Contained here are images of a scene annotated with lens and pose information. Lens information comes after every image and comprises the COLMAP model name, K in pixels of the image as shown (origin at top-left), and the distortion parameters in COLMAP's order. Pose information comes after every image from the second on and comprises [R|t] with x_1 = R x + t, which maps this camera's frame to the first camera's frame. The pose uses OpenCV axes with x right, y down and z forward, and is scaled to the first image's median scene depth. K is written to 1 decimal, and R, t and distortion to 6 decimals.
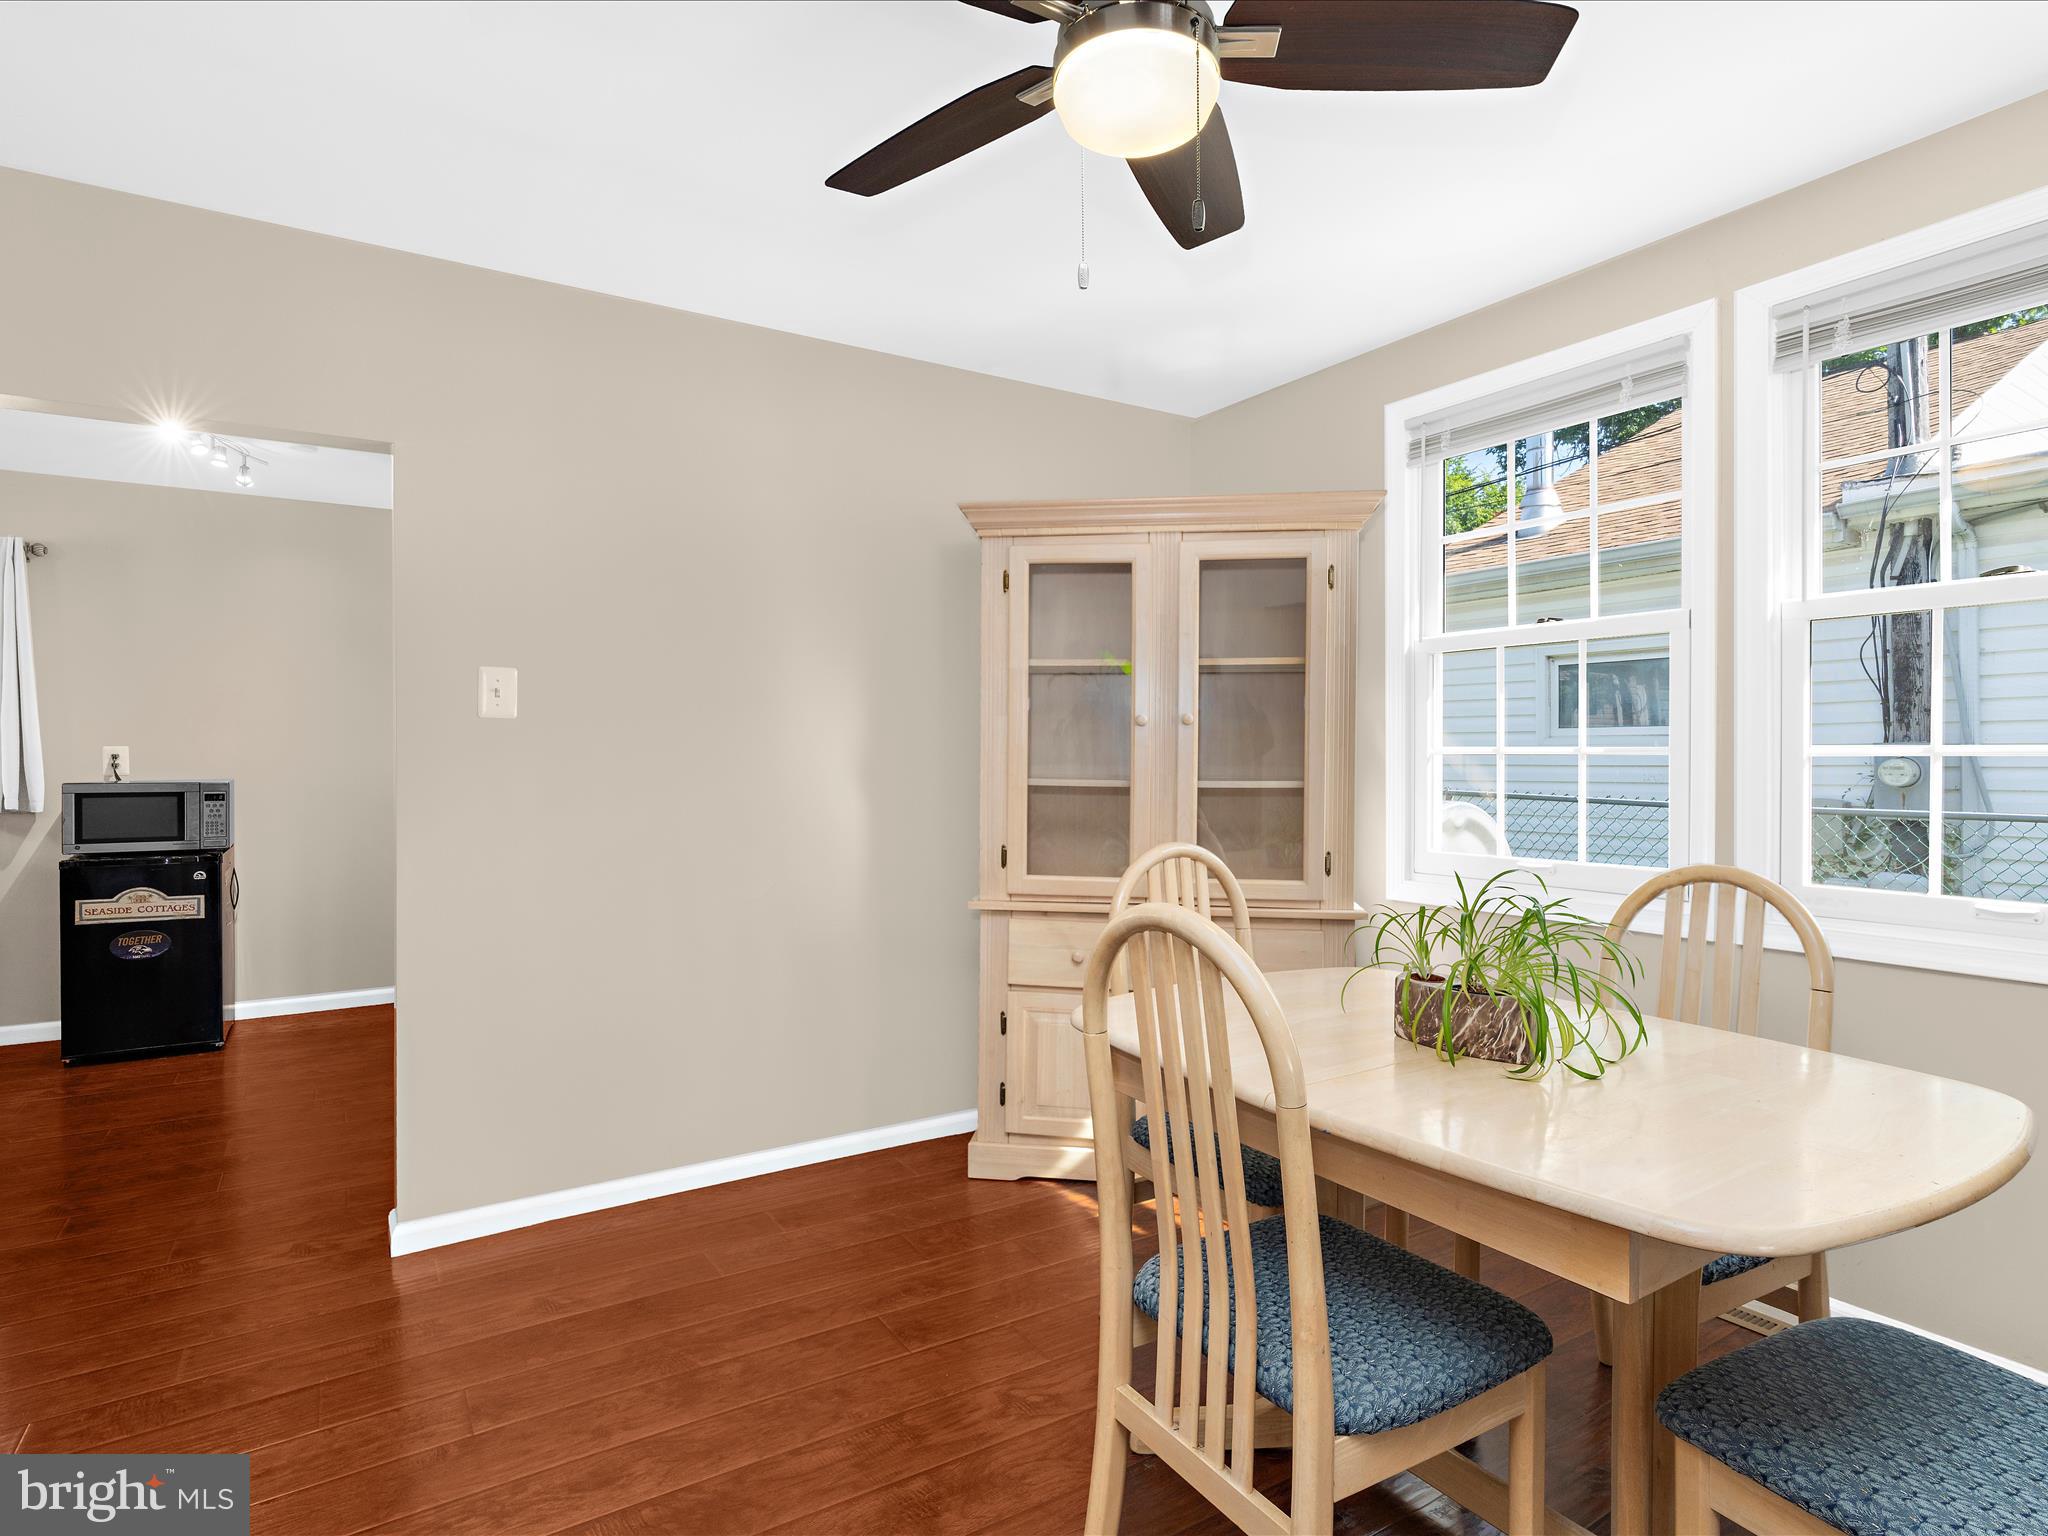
lens RADIAL K [[1056.1, 0, 1010.0], [0, 1056.1, 762.0], [0, 0, 1]] dist [-0.003436, 0.001848]
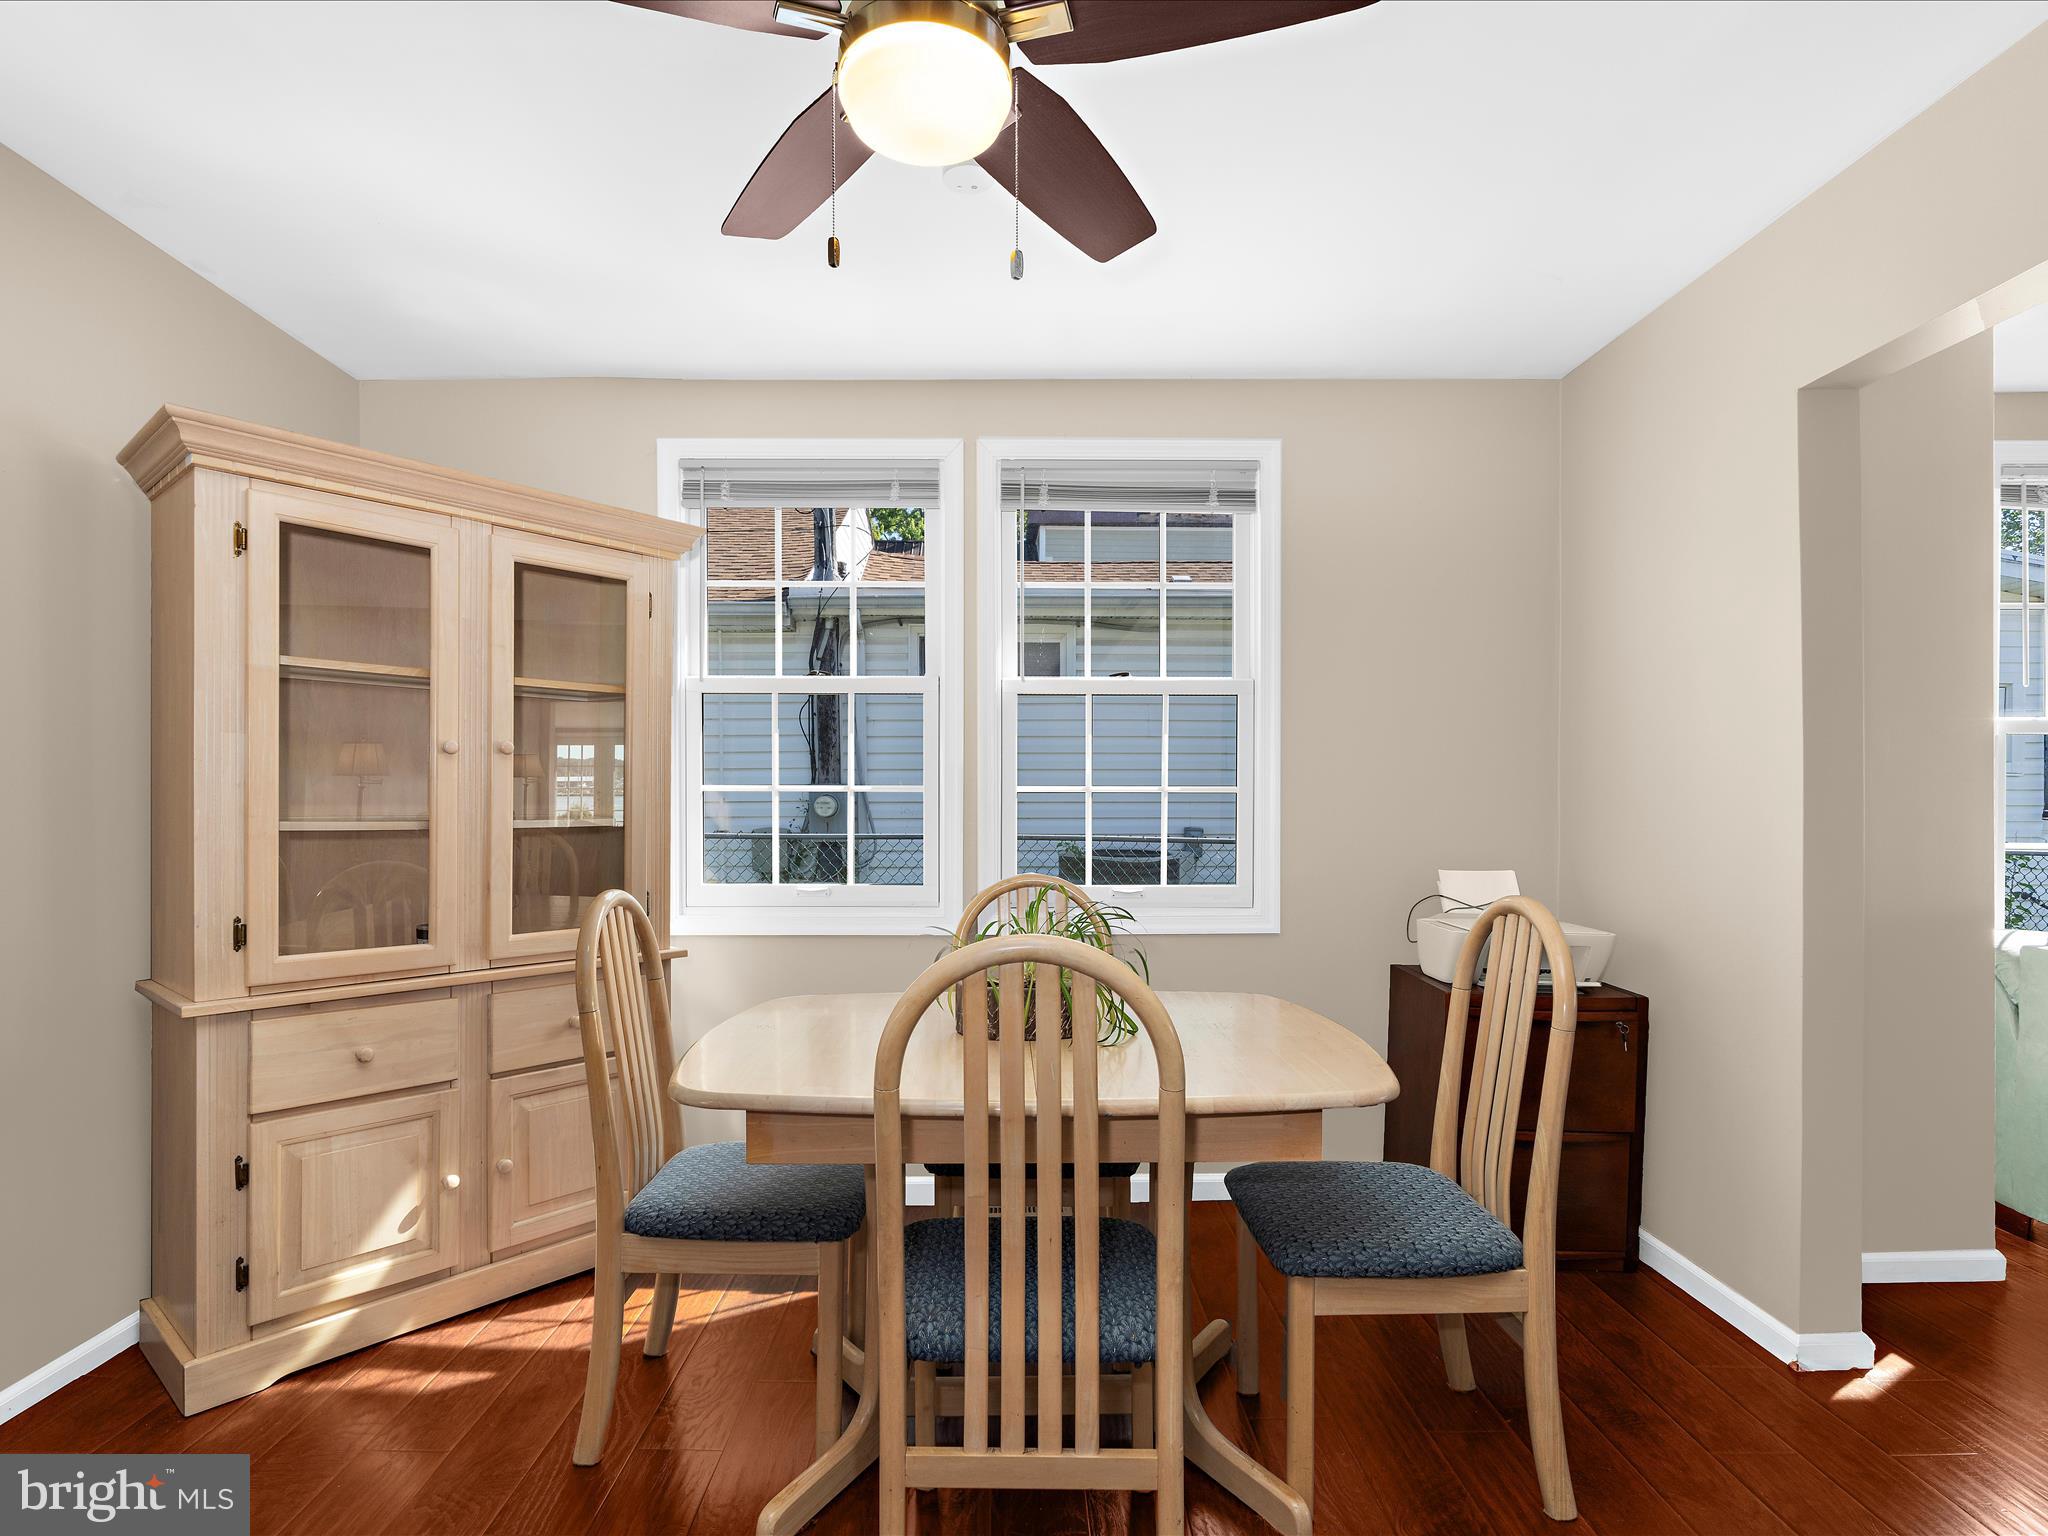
lens RADIAL K [[1039.2, 0, 1023.4], [0, 1039.2, 803.4], [0, 0, 1]] dist [-0.002715, -0.000020]
pose [[0.545271, -0.005075, 0.838245, -0.298249], [0.001113, 0.999985, 0.005330, -0.000031], [-0.838259, -0.001973, 0.545268, 0.193413]]
